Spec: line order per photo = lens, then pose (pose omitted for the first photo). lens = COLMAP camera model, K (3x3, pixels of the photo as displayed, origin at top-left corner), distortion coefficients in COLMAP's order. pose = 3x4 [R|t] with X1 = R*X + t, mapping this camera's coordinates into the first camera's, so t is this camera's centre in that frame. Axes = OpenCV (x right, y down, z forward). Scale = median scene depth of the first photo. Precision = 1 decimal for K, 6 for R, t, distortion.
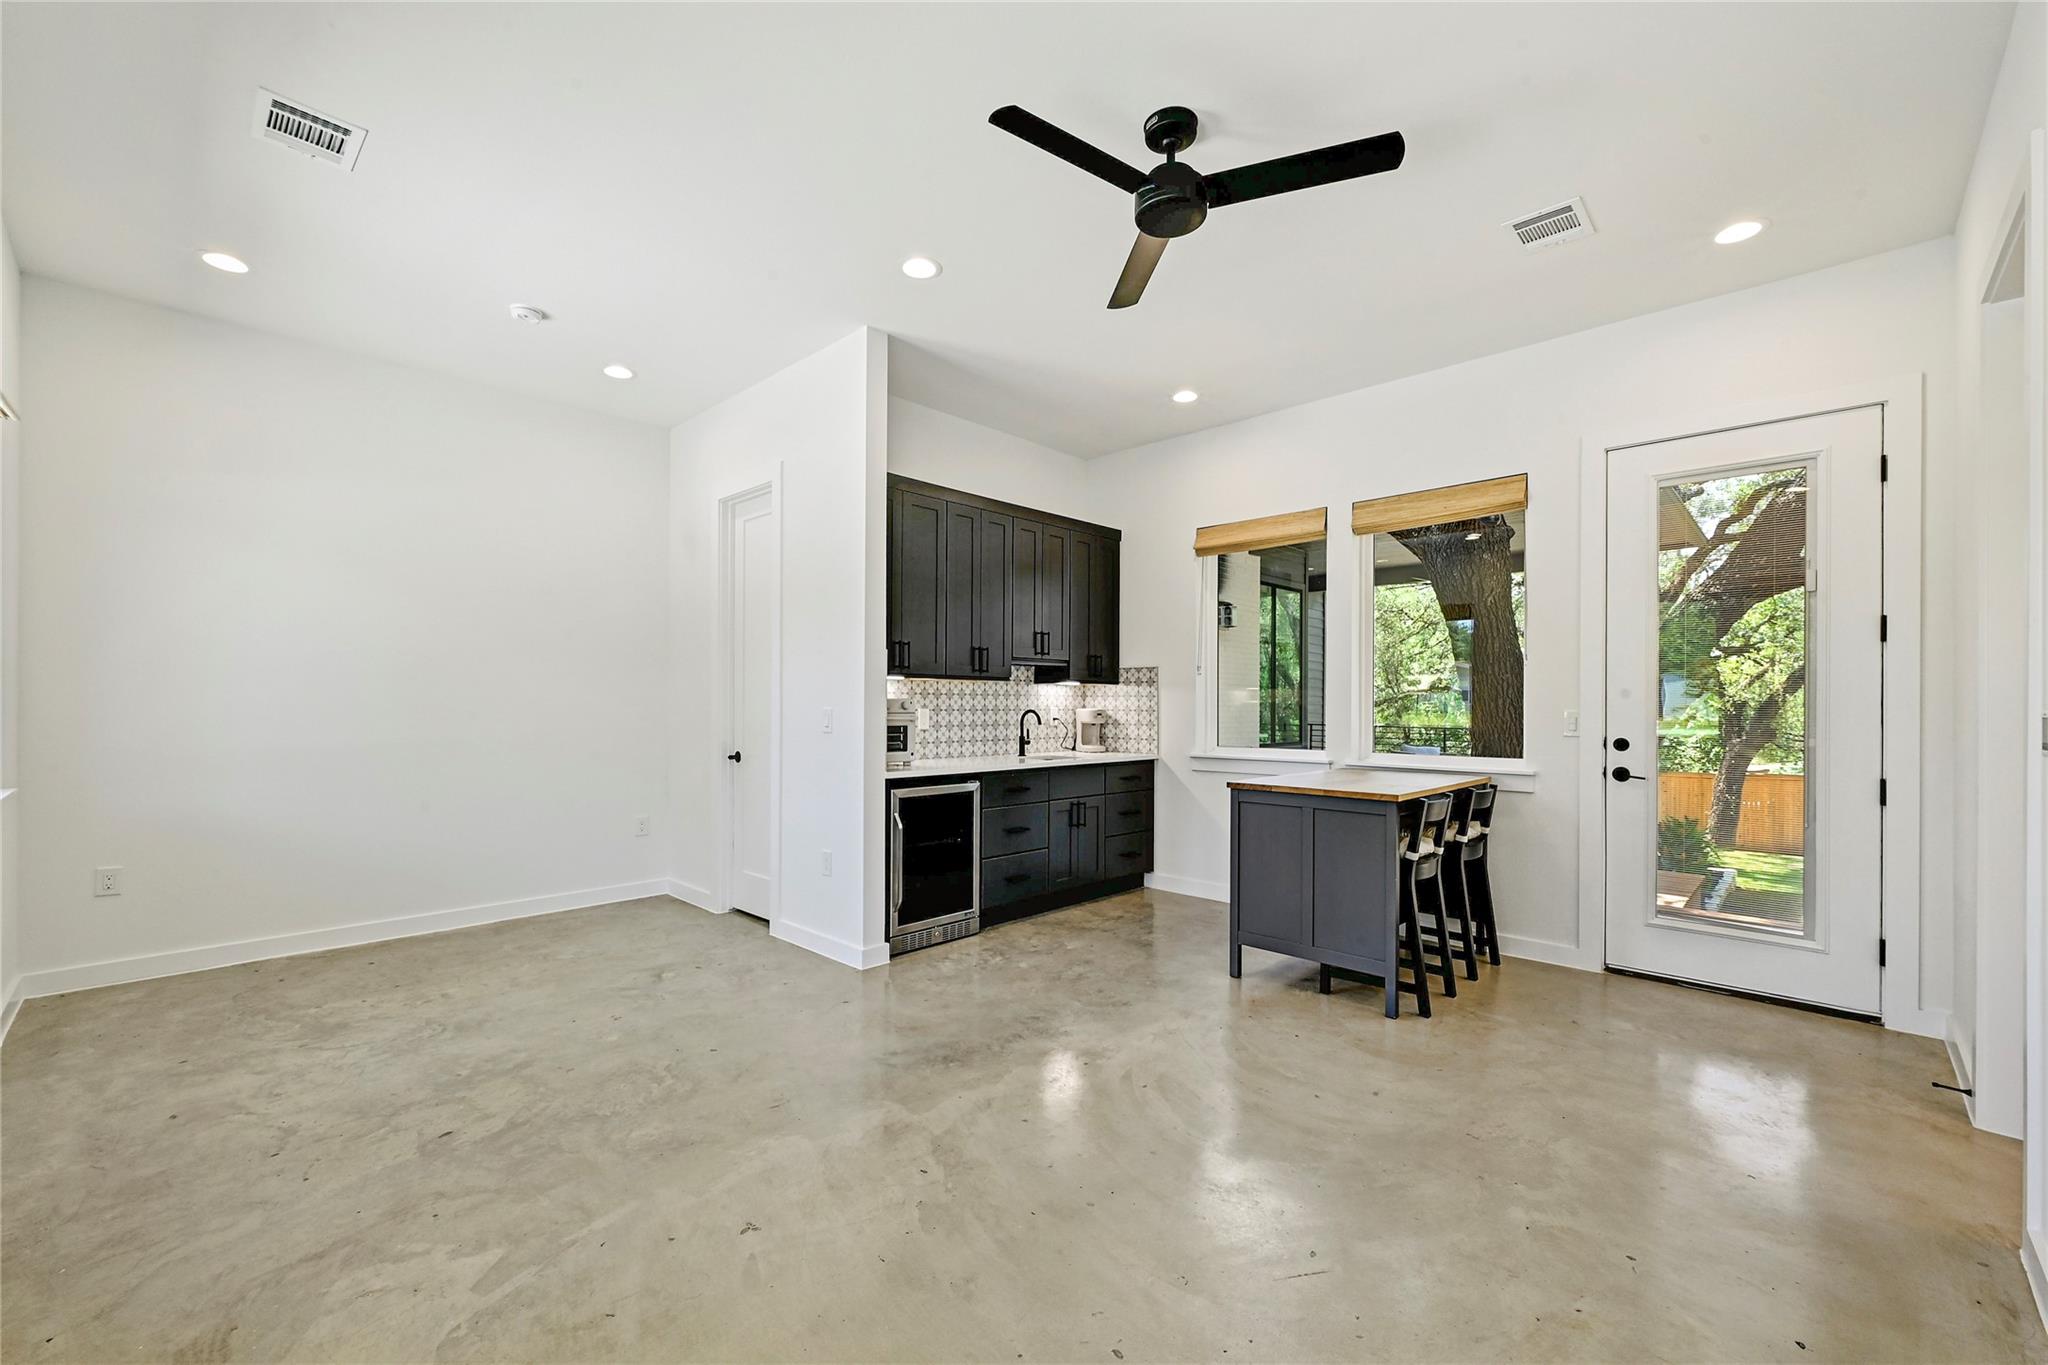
lens RADIAL K [[830.7, 0, 1022.4], [0, 830.7, 711.7], [0, 0, 1]] dist [0.000004, -0.000206]
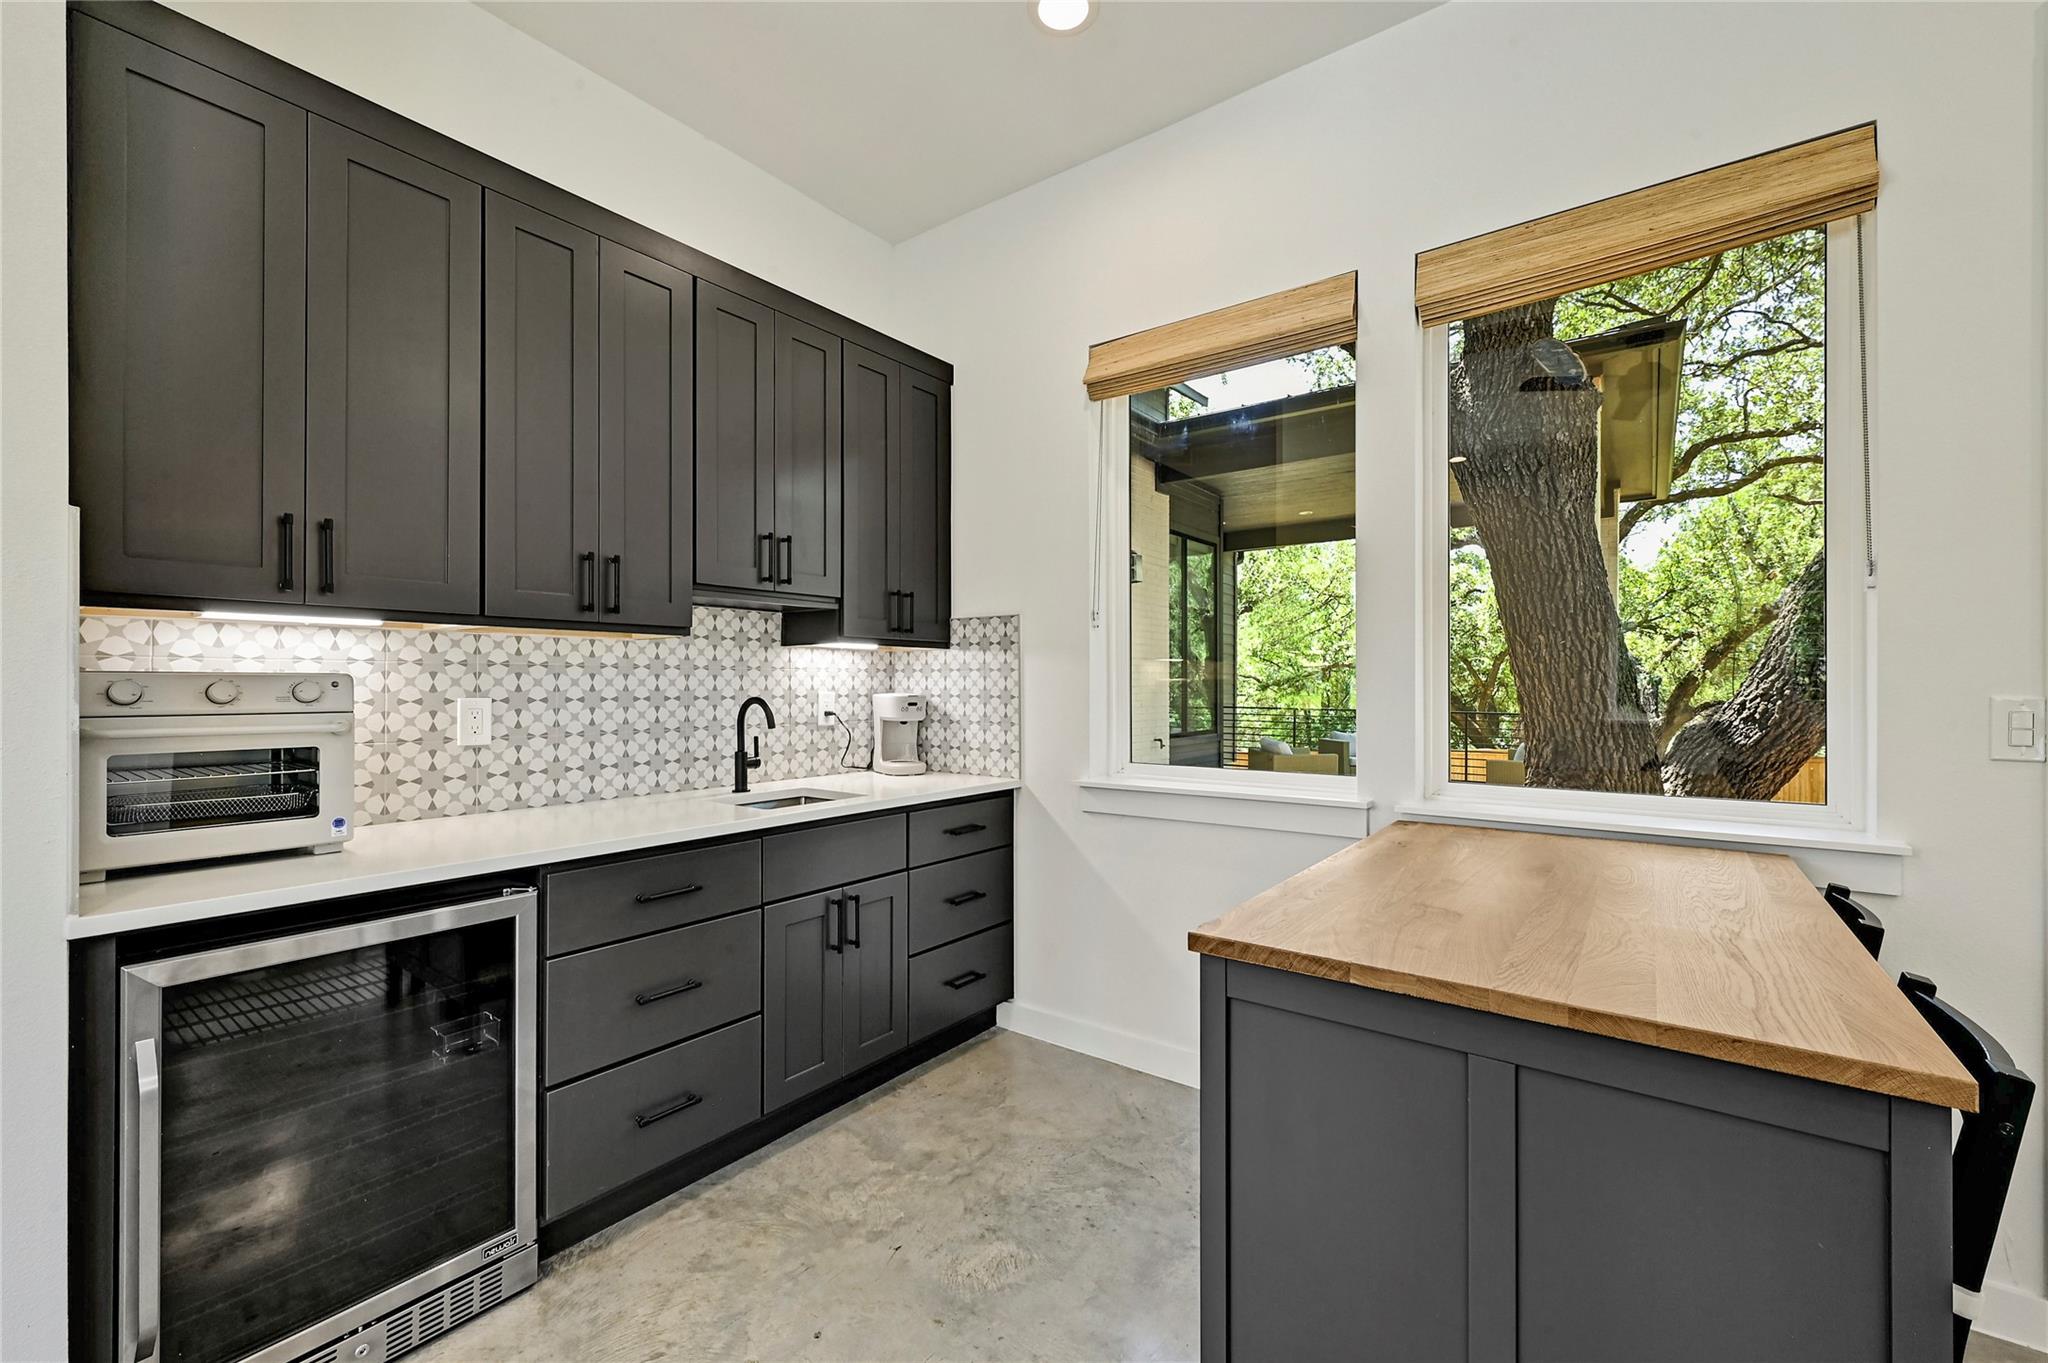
lens RADIAL K [[844.6, 0, 1008.1], [0, 844.6, 684.6], [0, 0, 1]] dist [-0.000492, -0.000149]
pose [[0.994113, -0.004510, 0.108255, 0.104693], [0.005404, 0.999954, -0.007966, -0.005242], [-0.108214, 0.008504, 0.994091, 0.498866]]
